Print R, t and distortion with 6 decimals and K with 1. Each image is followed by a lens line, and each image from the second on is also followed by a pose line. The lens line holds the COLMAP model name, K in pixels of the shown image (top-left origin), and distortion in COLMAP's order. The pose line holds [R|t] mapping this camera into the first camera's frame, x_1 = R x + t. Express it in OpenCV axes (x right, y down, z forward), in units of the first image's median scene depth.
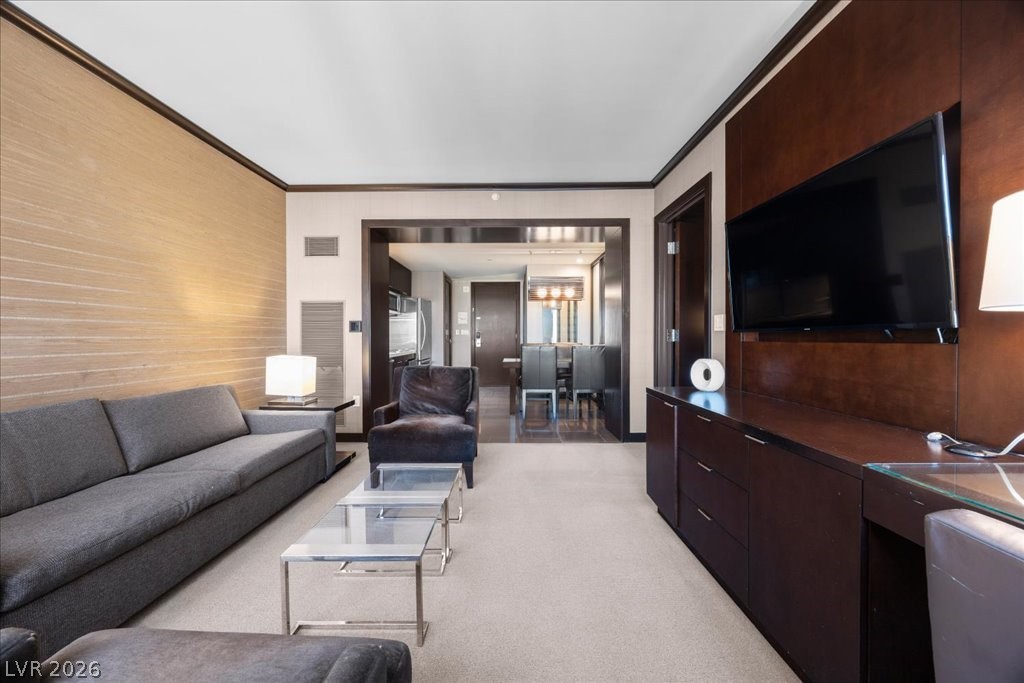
lens RADIAL K [[388.9, 0, 504.2], [0, 388.9, 339.5], [0, 0, 1]] dist [-0.003105, -0.000204]
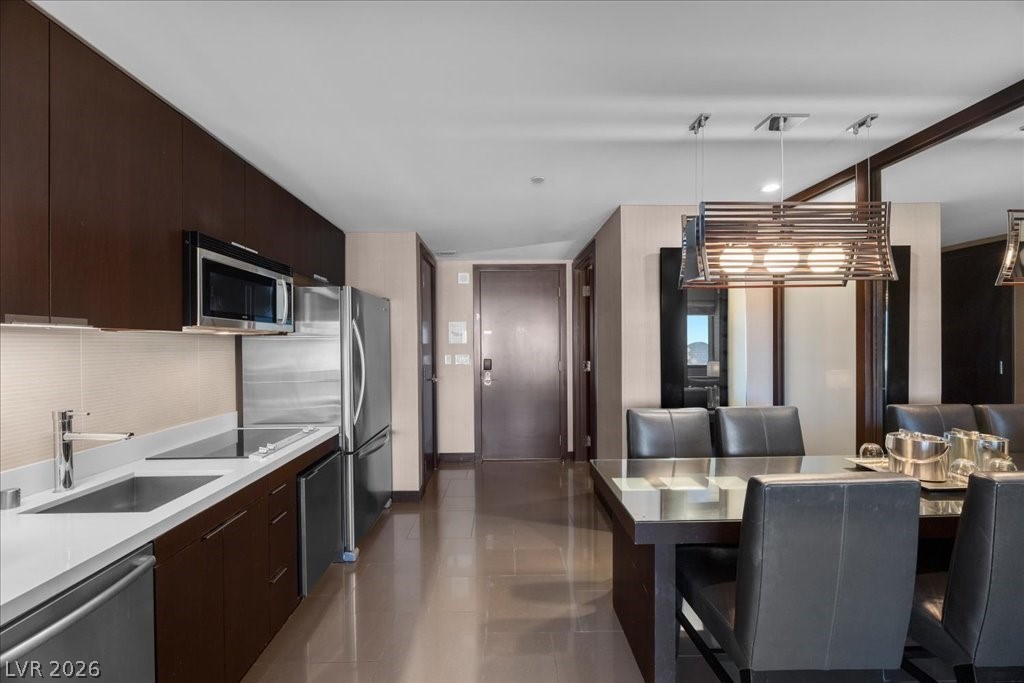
lens RADIAL K [[388.9, 0, 509.0], [0, 388.9, 346.8], [0, 0, 1]] dist [-0.003105, -0.000204]
pose [[0.999097, -0.009198, 0.041485, -0.077740], [0.009175, 0.999958, 0.000752, -0.047183], [-0.041490, -0.000371, 0.999139, 0.618326]]
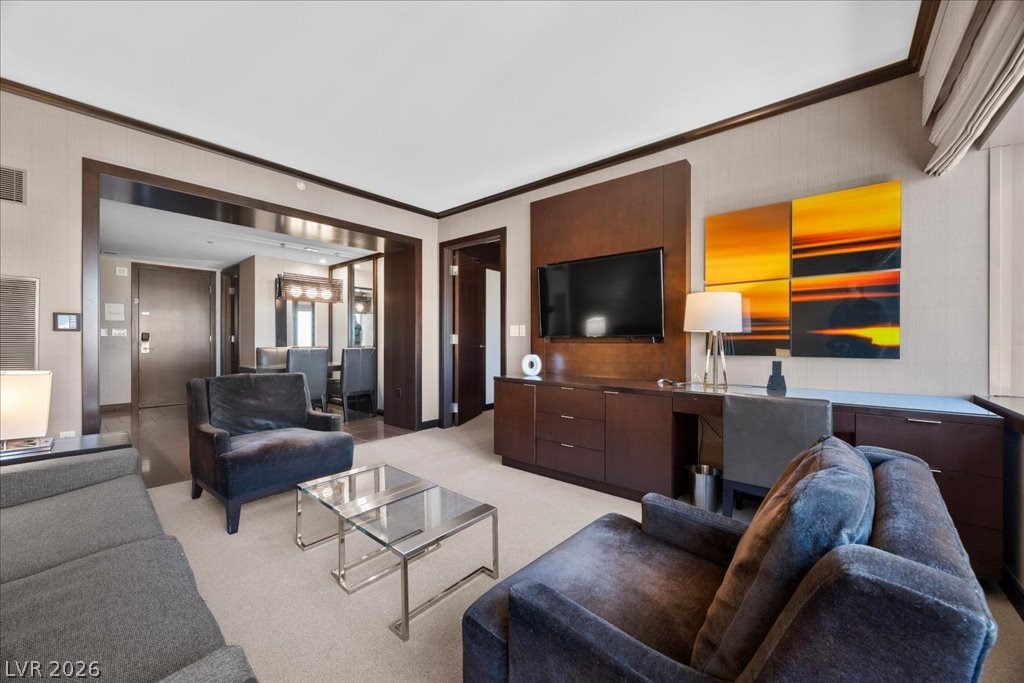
lens RADIAL K [[388.9, 0, 508.2], [0, 388.9, 342.5], [0, 0, 1]] dist [-0.003105, -0.000204]
pose [[0.636729, 0.000018, 0.771088, -0.251758], [0.001845, 0.999997, -0.001547, 0.001604], [-0.771086, 0.002408, 0.636727, 0.031057]]
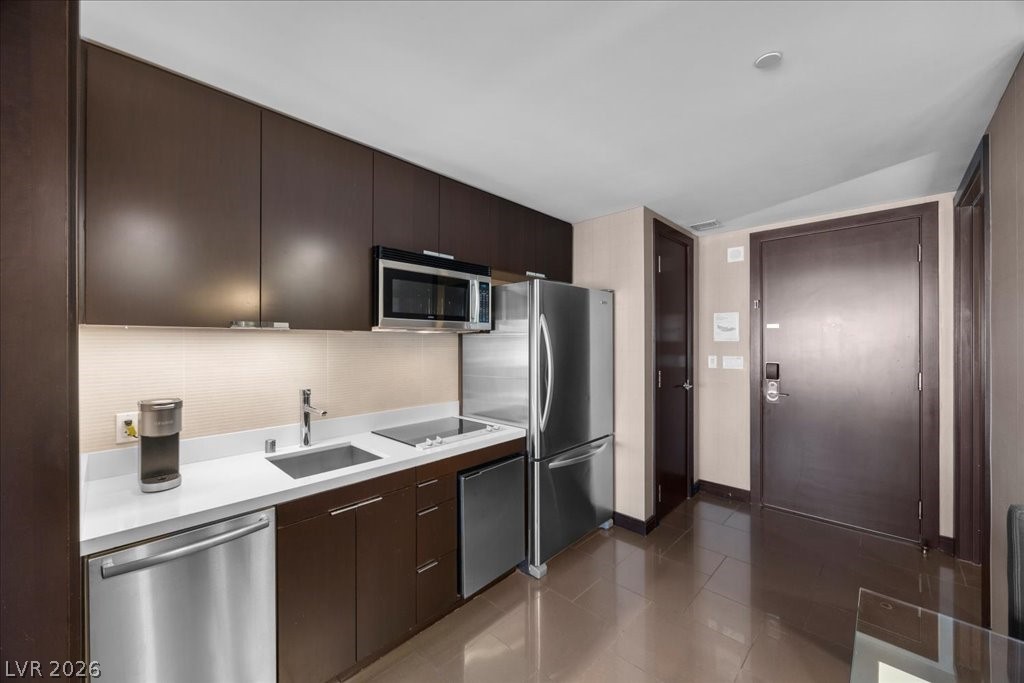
lens RADIAL K [[388.9, 0, 515.8], [0, 388.9, 341.6], [0, 0, 1]] dist [-0.003105, -0.000204]
pose [[0.733246, -0.003141, -0.679957, 0.007723], [-0.001464, 0.999980, -0.006199, -0.049145], [0.679962, 0.005541, 0.733226, 0.733340]]
